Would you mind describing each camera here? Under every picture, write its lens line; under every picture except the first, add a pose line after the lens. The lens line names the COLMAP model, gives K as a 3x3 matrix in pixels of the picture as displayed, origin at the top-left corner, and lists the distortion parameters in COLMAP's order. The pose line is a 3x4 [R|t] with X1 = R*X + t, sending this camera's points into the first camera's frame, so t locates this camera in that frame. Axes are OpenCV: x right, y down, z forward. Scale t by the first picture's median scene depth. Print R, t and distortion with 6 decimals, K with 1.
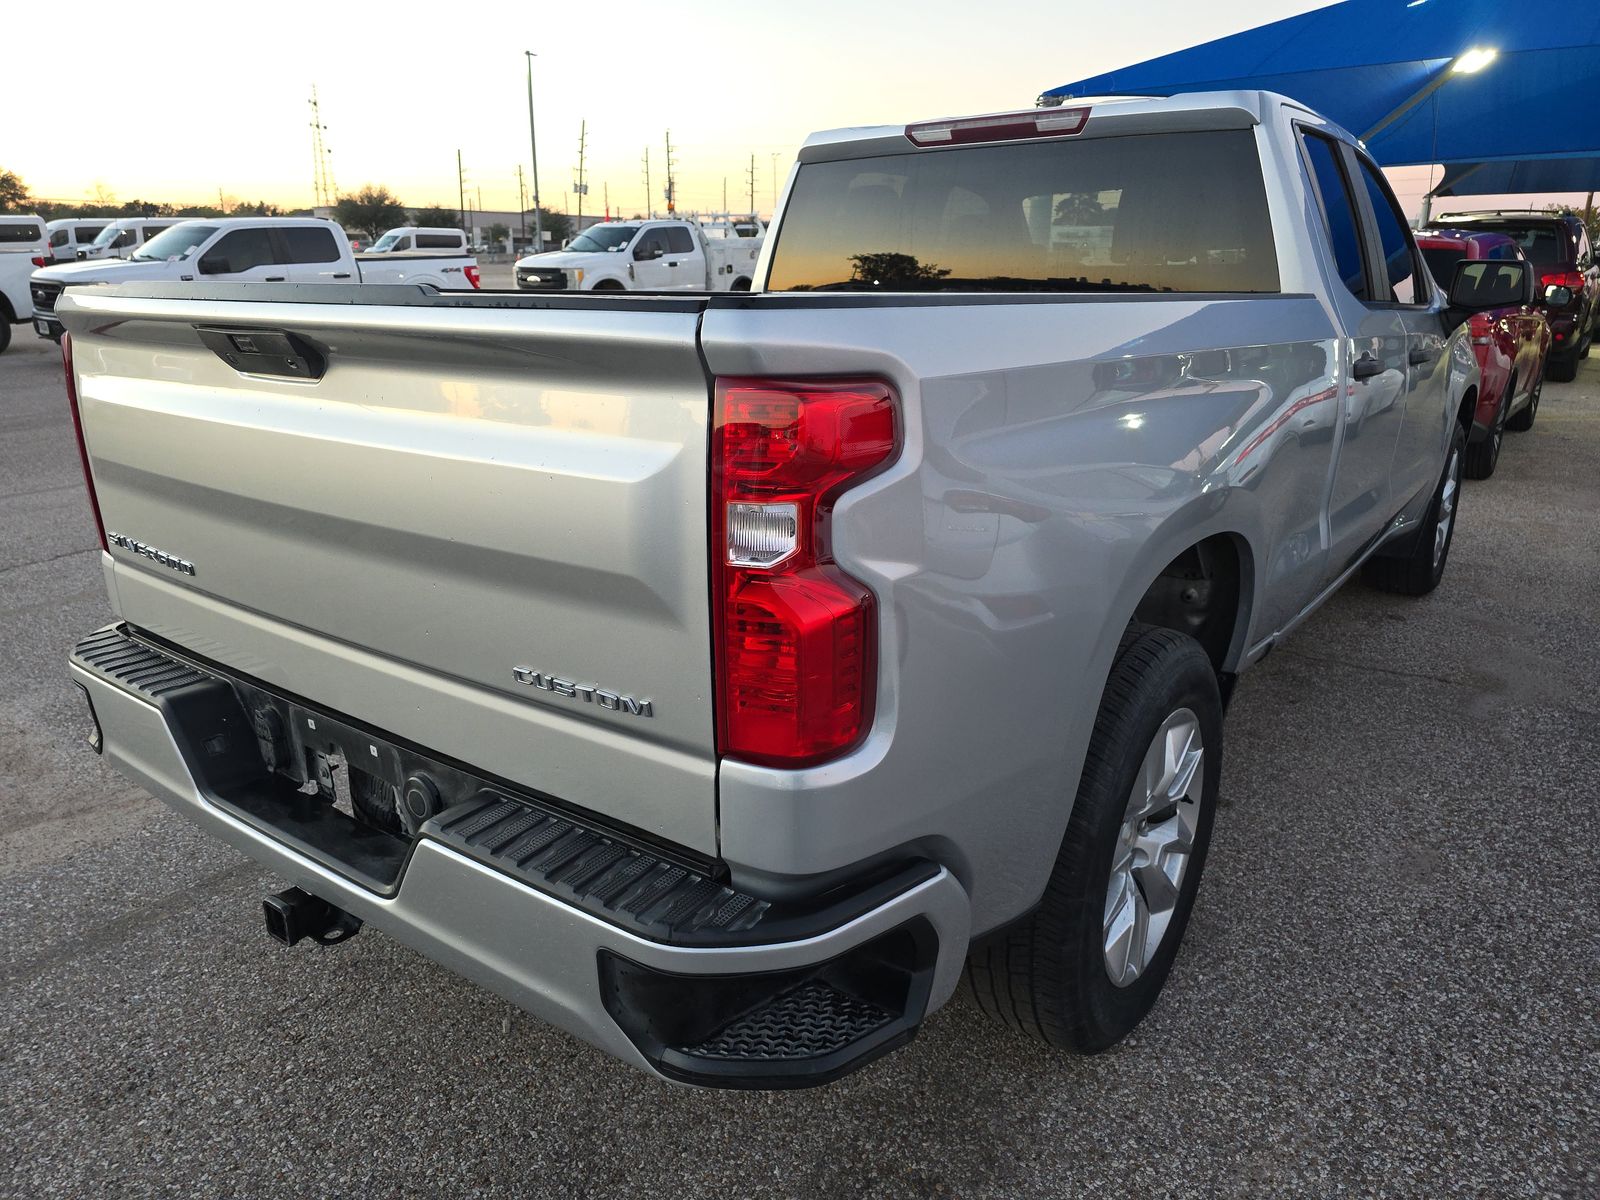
lens RADIAL K [[1076.2, 0, 758.0], [0, 1076.2, 598.9], [0, 0, 1]] dist [0.065409, -0.060244]
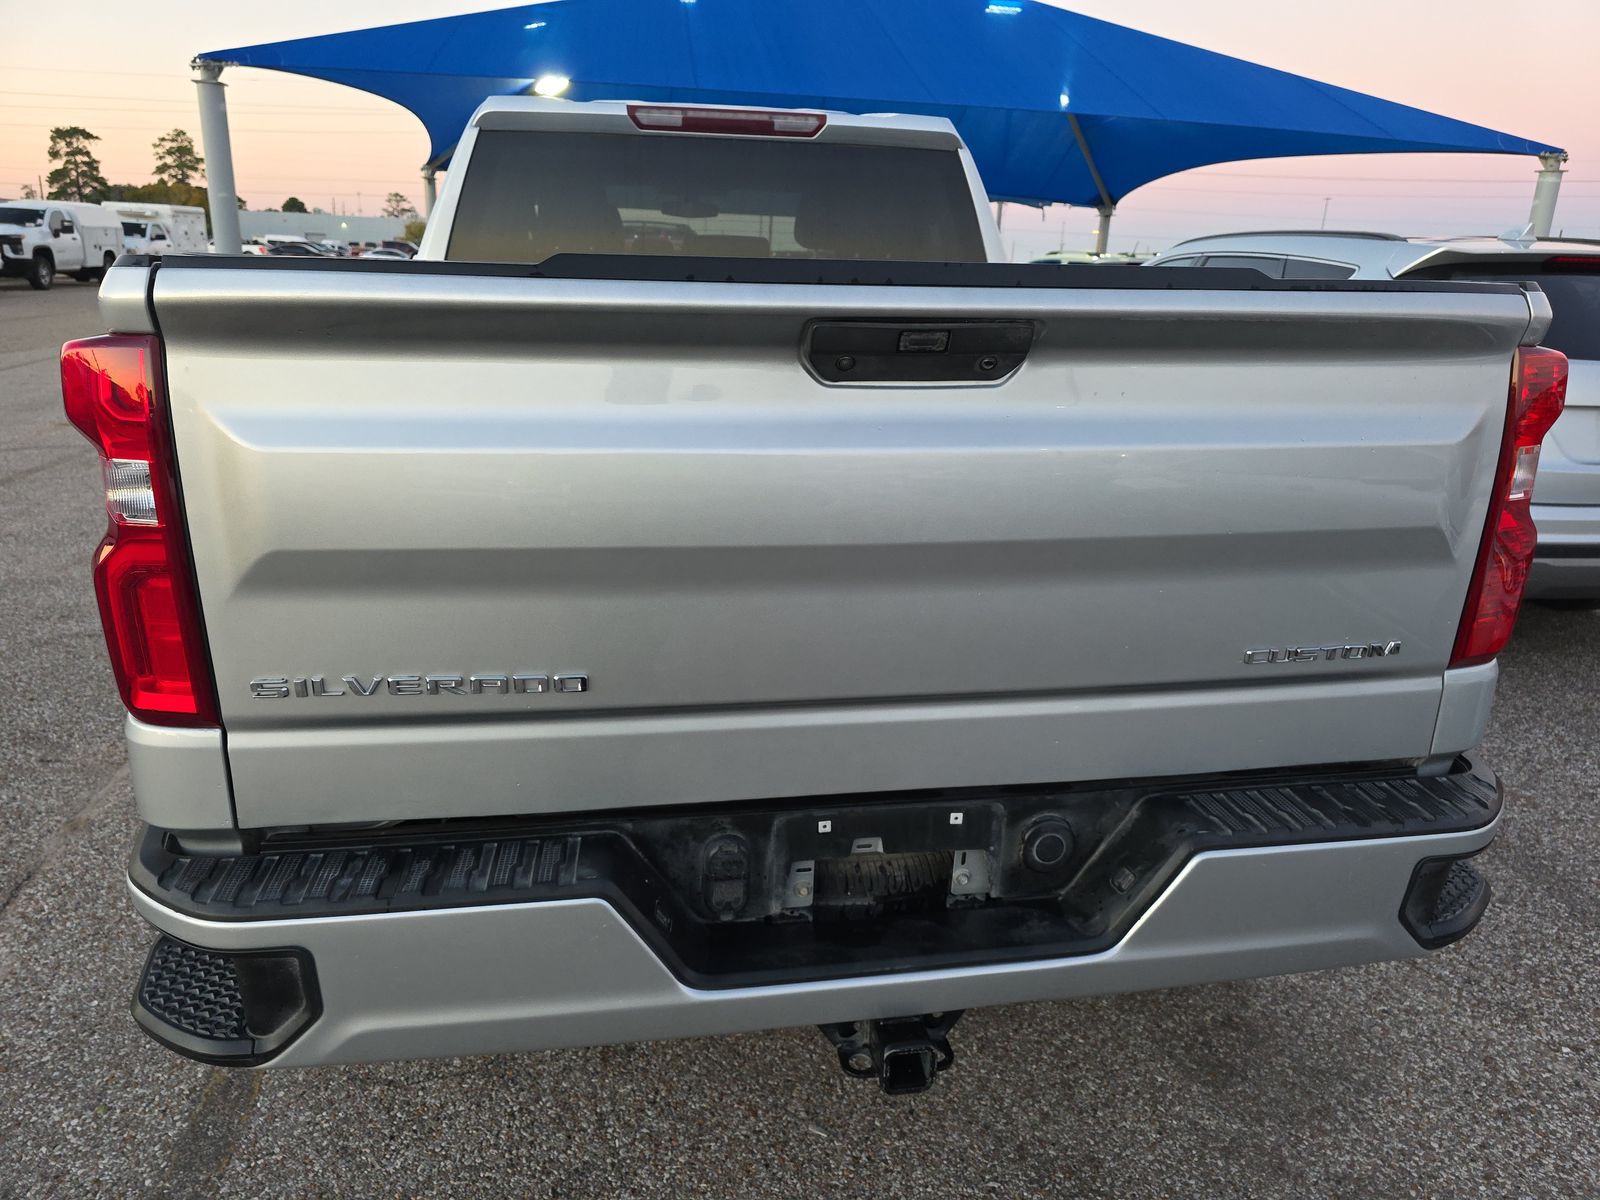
lens RADIAL K [[1090.7, 0, 800.0], [0, 1090.7, 600.0], [0, 0, 1]] dist [0.063476, -0.067183]
pose [[0.680409, -0.192679, 0.707049, -0.886278], [0.189198, 0.978294, 0.084526, -0.107255], [-0.707988, 0.076260, 0.702095, 0.416898]]
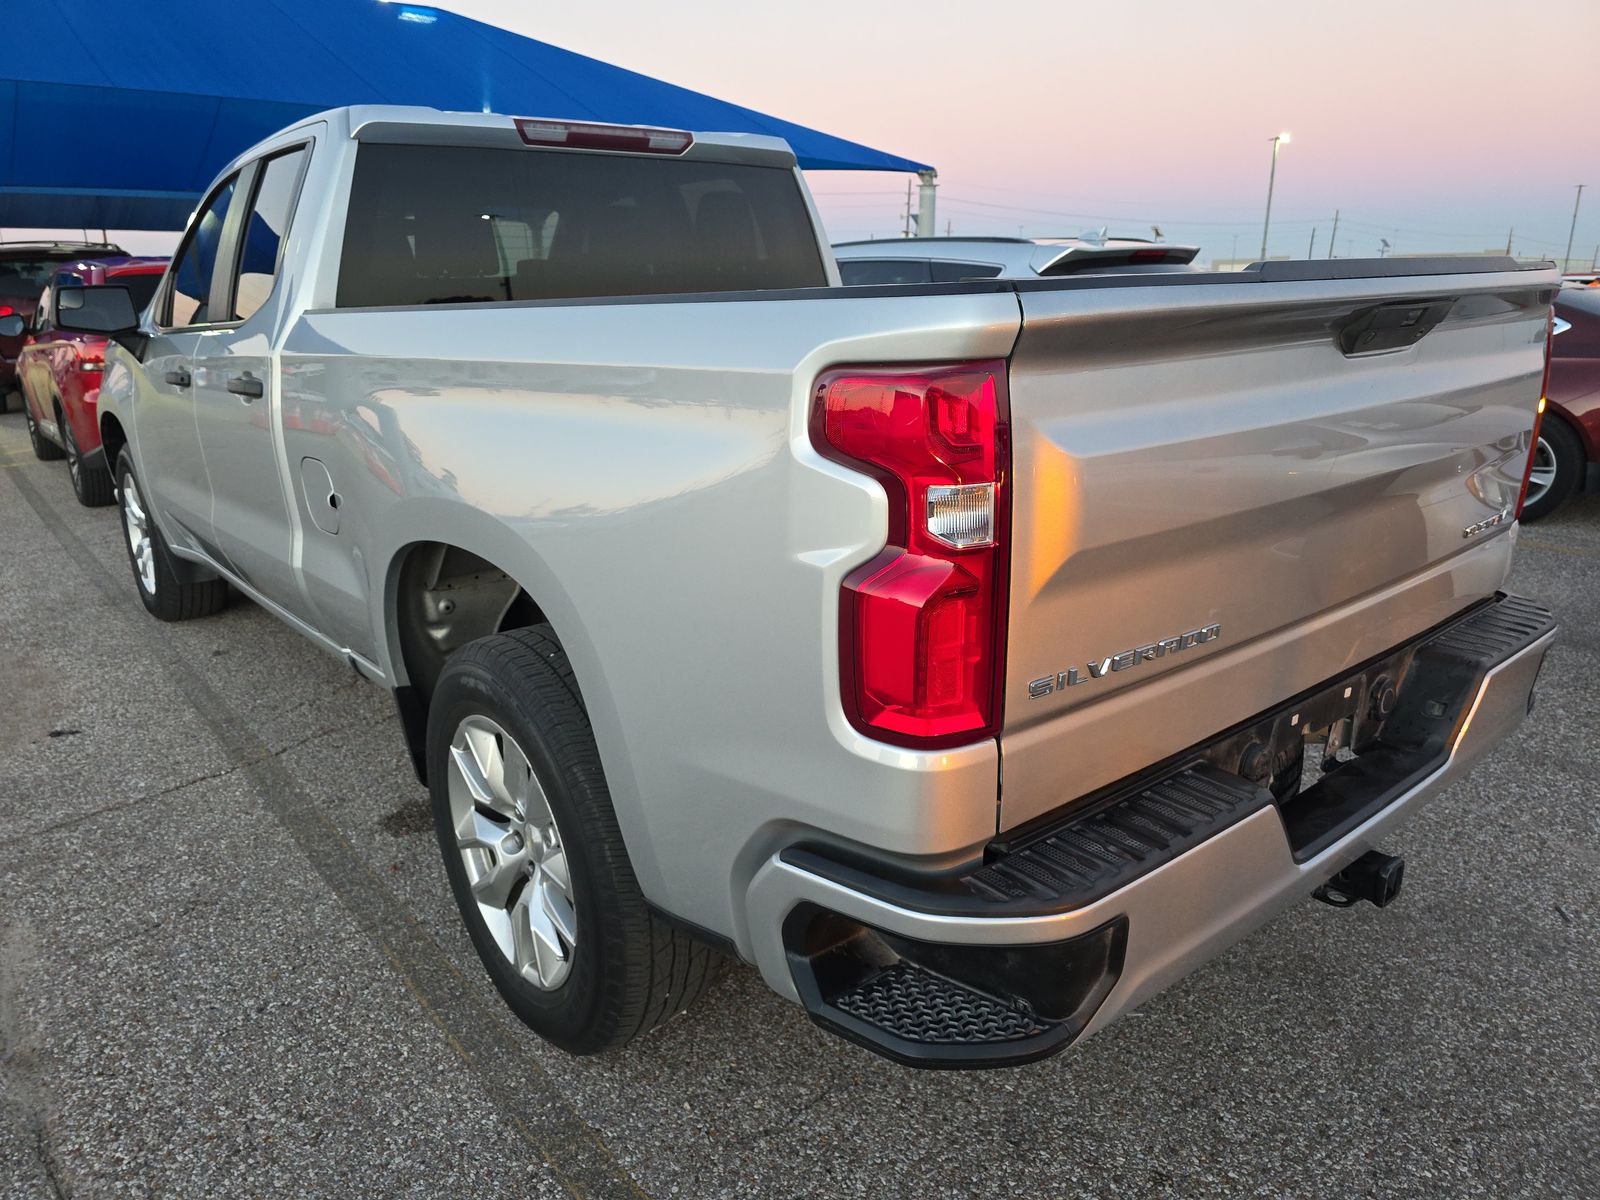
lens RADIAL K [[1090.7, 0, 800.0], [0, 1090.7, 600.0], [0, 0, 1]] dist [0.063476, -0.067183]
pose [[0.222116, -0.272547, 0.936153, -1.303897], [0.302537, 0.932012, 0.199560, -0.291536], [-0.926896, 0.238896, 0.289470, 1.024908]]
